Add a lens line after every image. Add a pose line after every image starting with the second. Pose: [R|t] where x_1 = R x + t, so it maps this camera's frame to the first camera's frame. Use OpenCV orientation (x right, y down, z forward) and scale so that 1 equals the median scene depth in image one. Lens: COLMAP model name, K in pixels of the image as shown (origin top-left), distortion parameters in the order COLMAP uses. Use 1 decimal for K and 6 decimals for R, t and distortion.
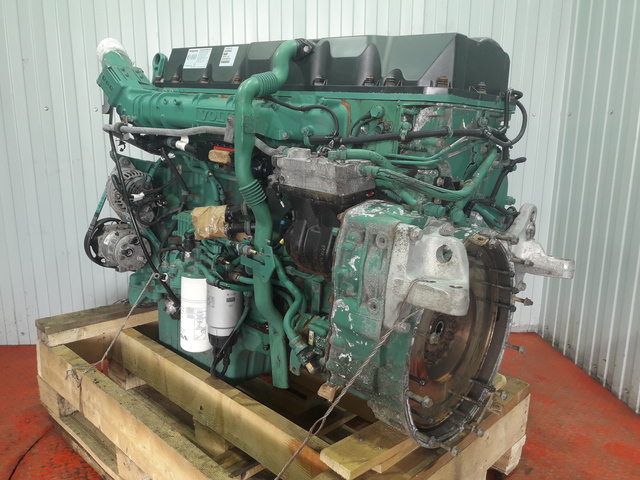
lens RADIAL K [[524.0, 0, 322.5], [0, 524.0, 239.4], [0, 0, 1]] dist [0.030609, -0.043883]
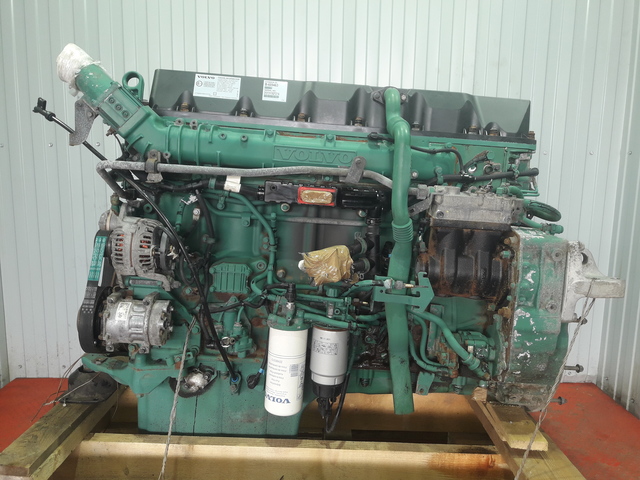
lens RADIAL K [[524.0, 0, 320.4], [0, 524.0, 239.0], [0, 0, 1]] dist [0.030609, -0.043883]
pose [[0.724943, -0.095129, 0.682208, -1.031742], [0.131514, 0.991313, -0.001521, -0.097056], [-0.676137, 0.090823, 0.731156, 0.374366]]
